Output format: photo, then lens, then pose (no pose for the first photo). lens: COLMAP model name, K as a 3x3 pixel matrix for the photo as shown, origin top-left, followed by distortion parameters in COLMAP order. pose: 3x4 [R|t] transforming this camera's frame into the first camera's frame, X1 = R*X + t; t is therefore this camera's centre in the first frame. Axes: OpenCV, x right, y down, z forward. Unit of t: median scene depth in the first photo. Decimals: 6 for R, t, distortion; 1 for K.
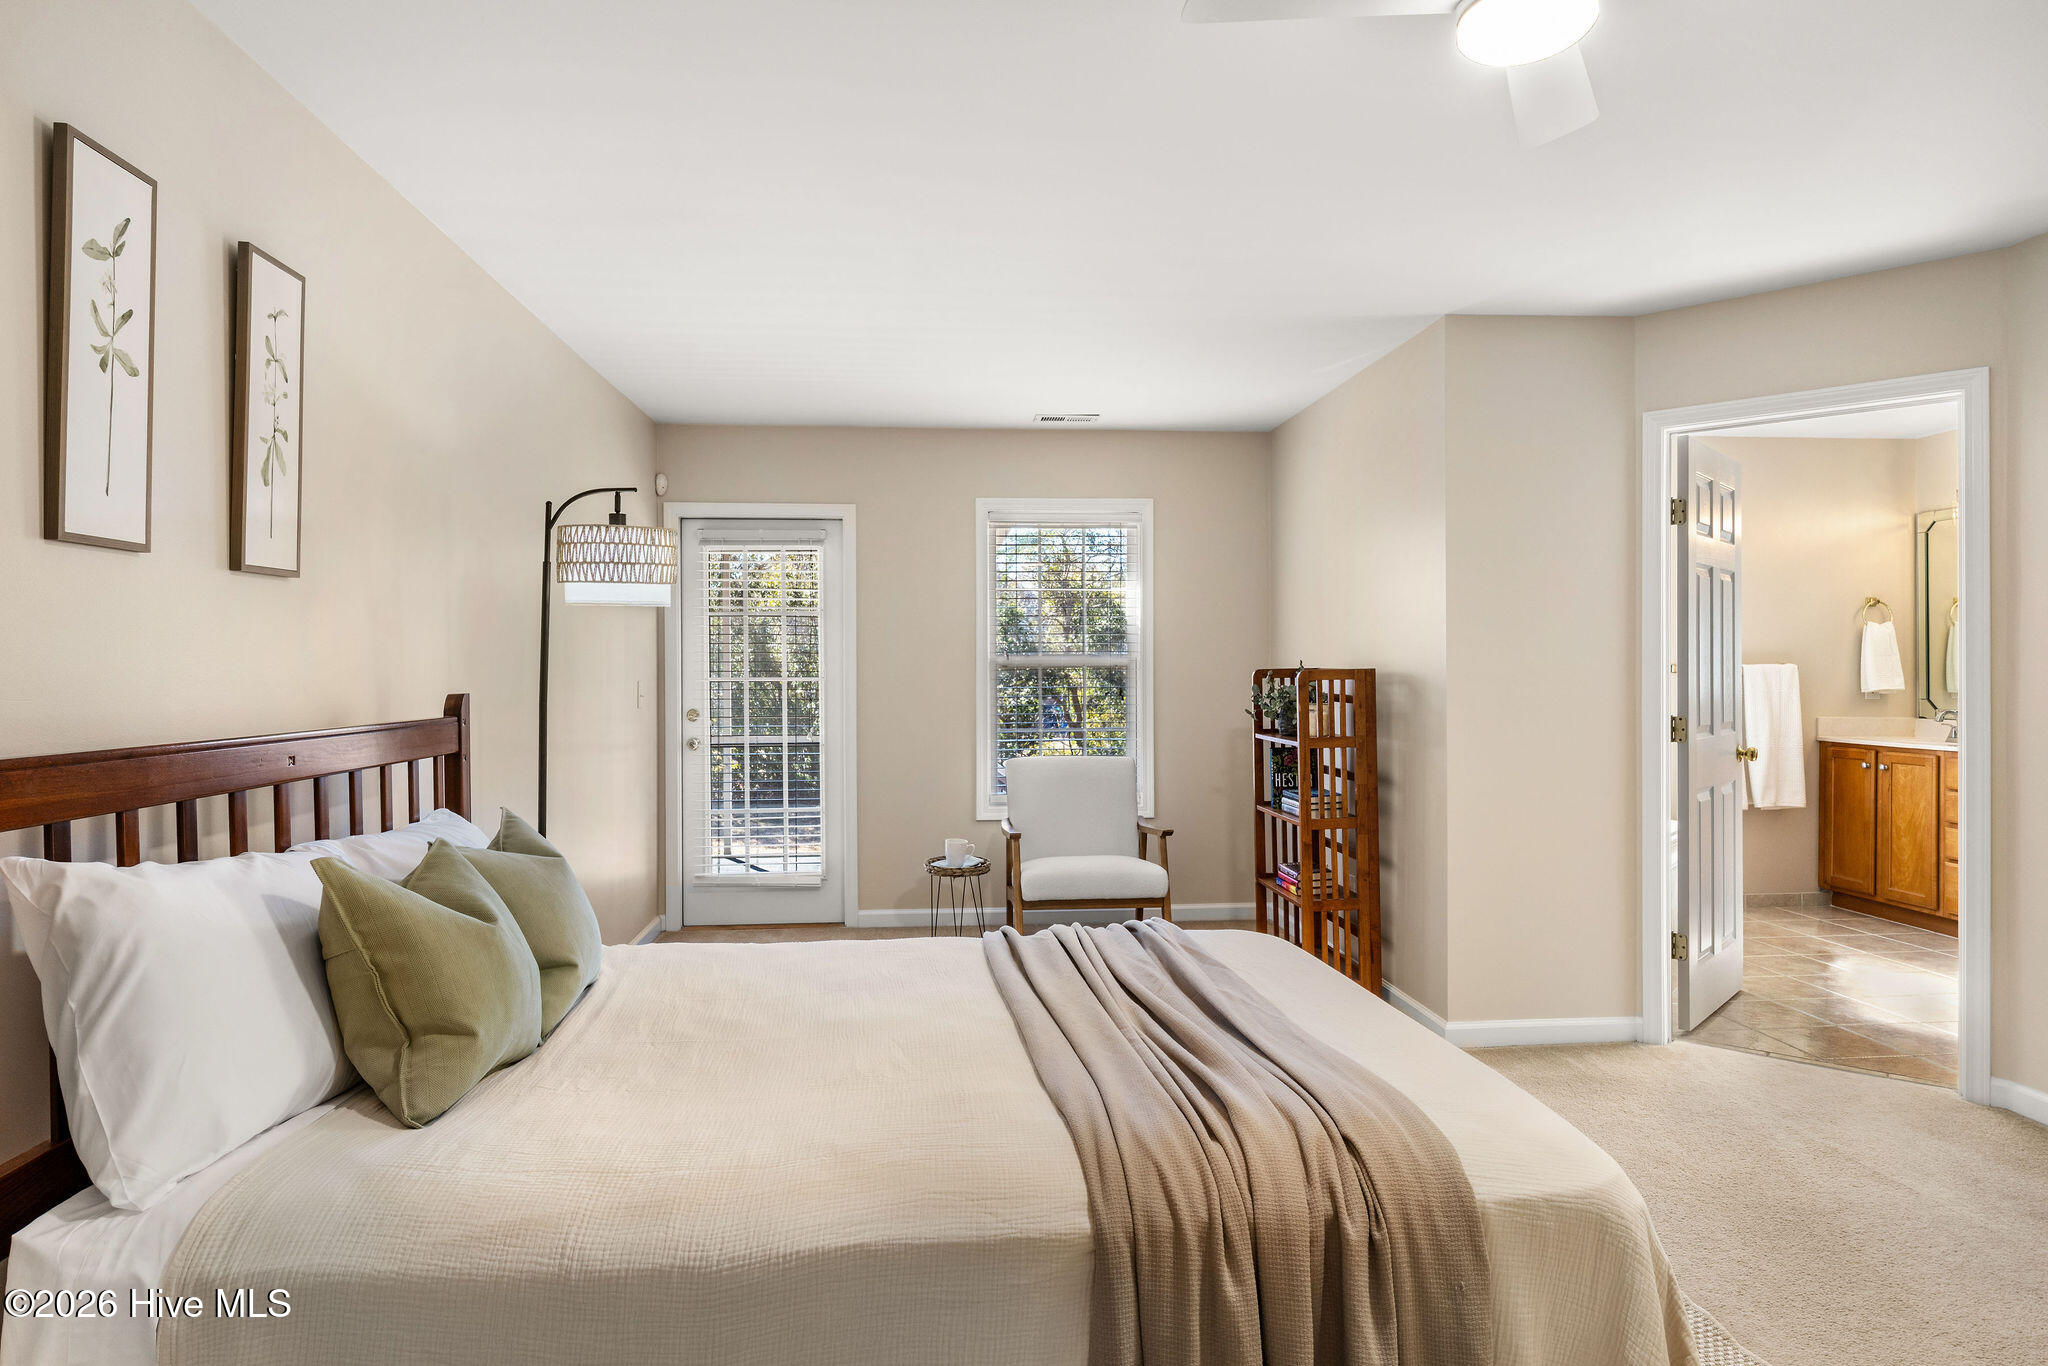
lens RADIAL K [[1149.3, 0, 992.4], [0, 1149.3, 686.1], [0, 0, 1]] dist [0.039837, -0.000748]
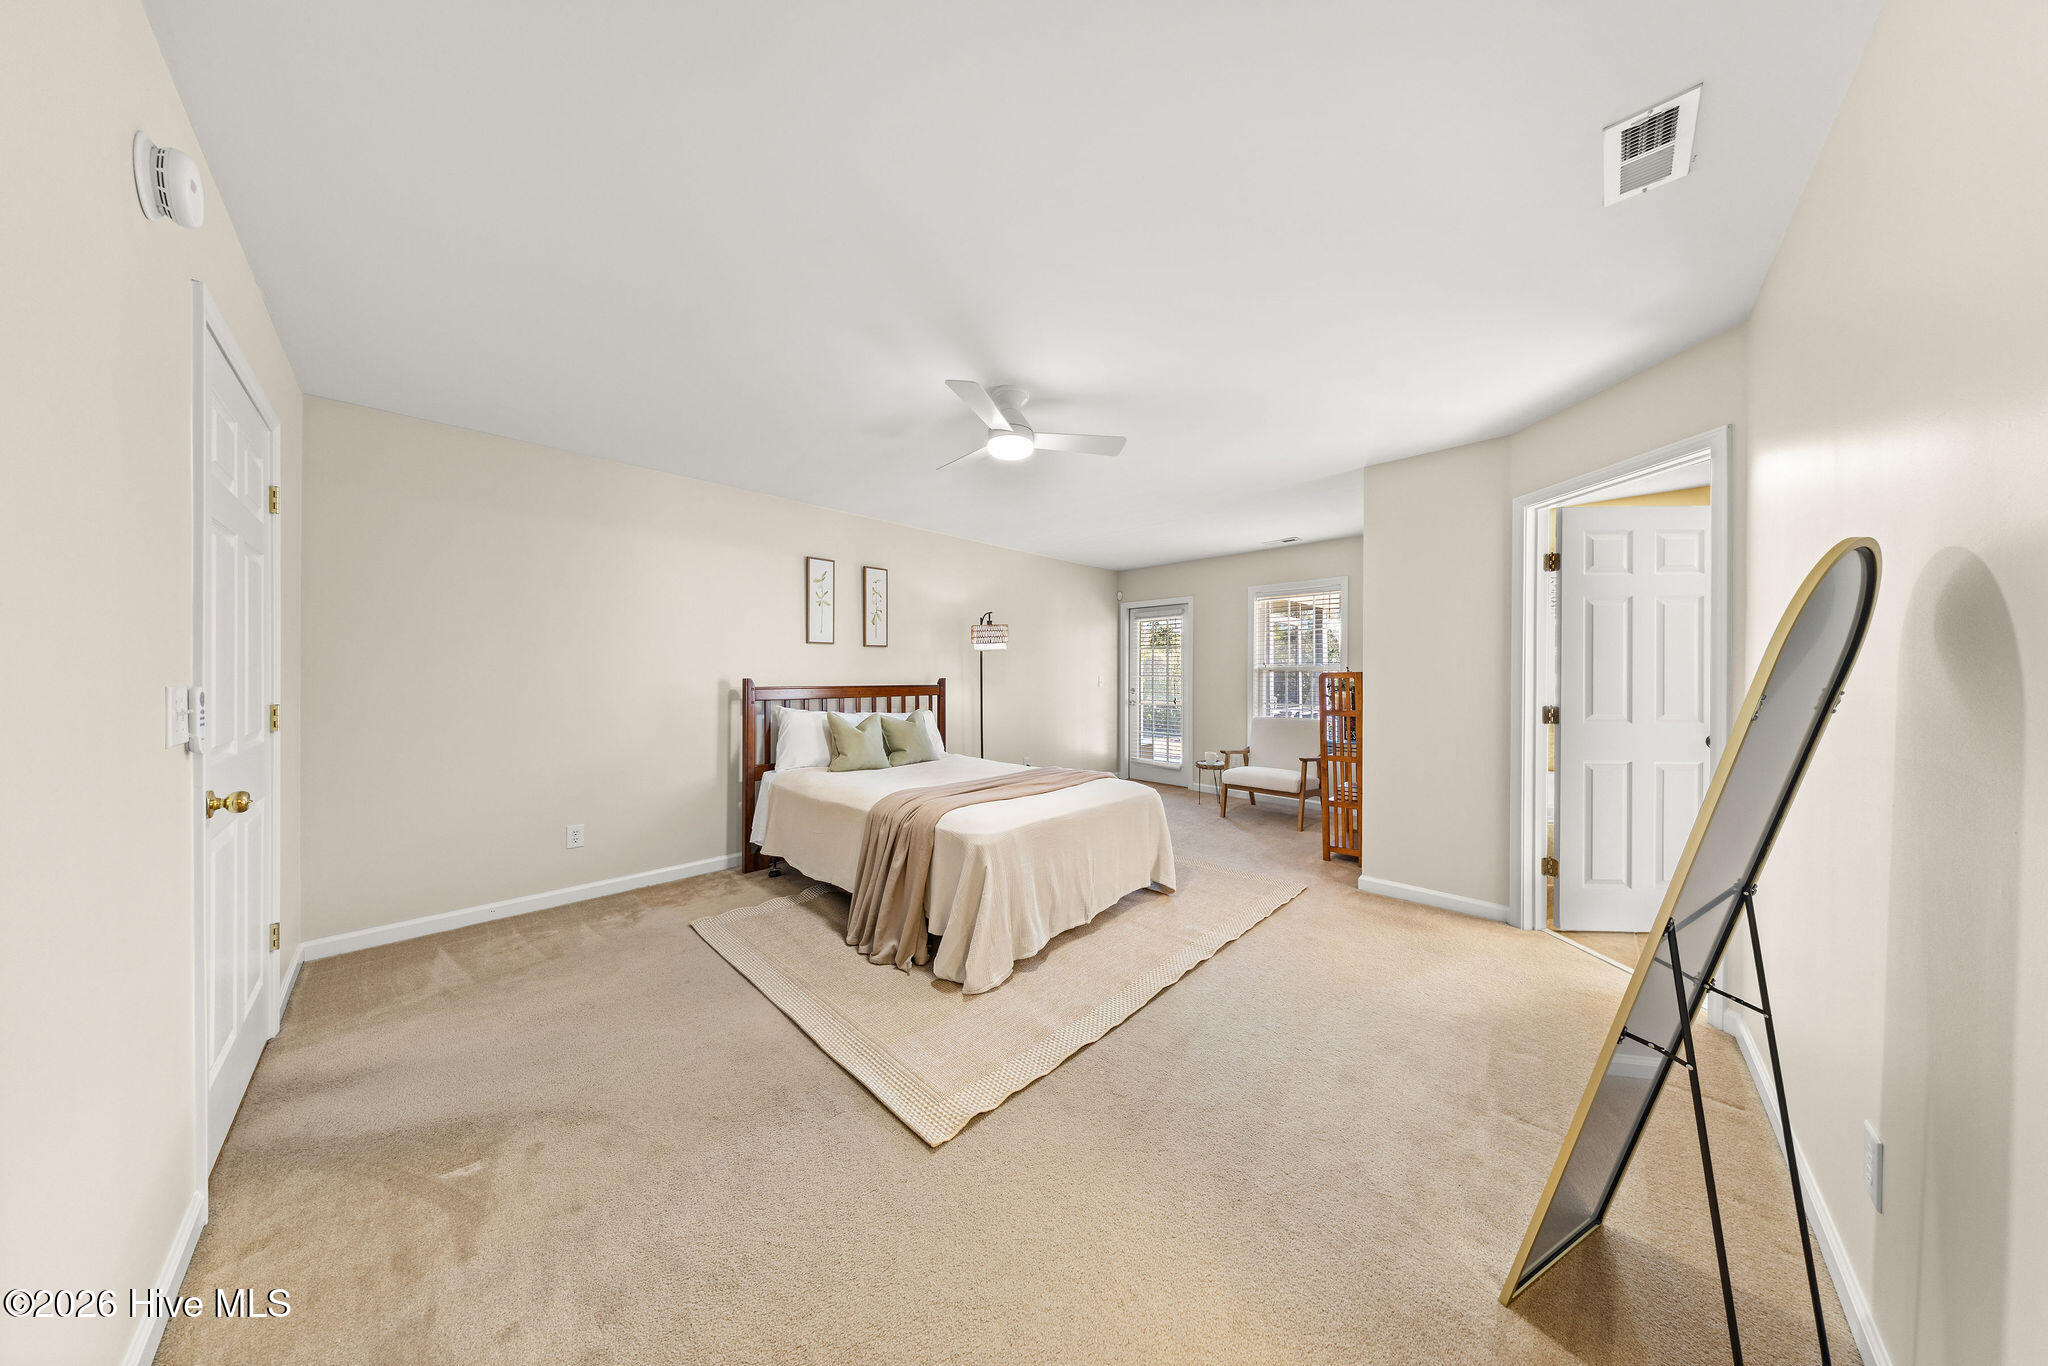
lens RADIAL K [[587.4, 0, 1007.5], [0, 587.4, 678.2], [0, 0, 1]] dist [0.000076, -0.000006]
pose [[0.641537, 0.010963, -0.767014, 0.725967], [-0.017669, 0.999844, -0.000488, 0.005817], [0.766888, 0.013865, 0.641631, 0.030480]]
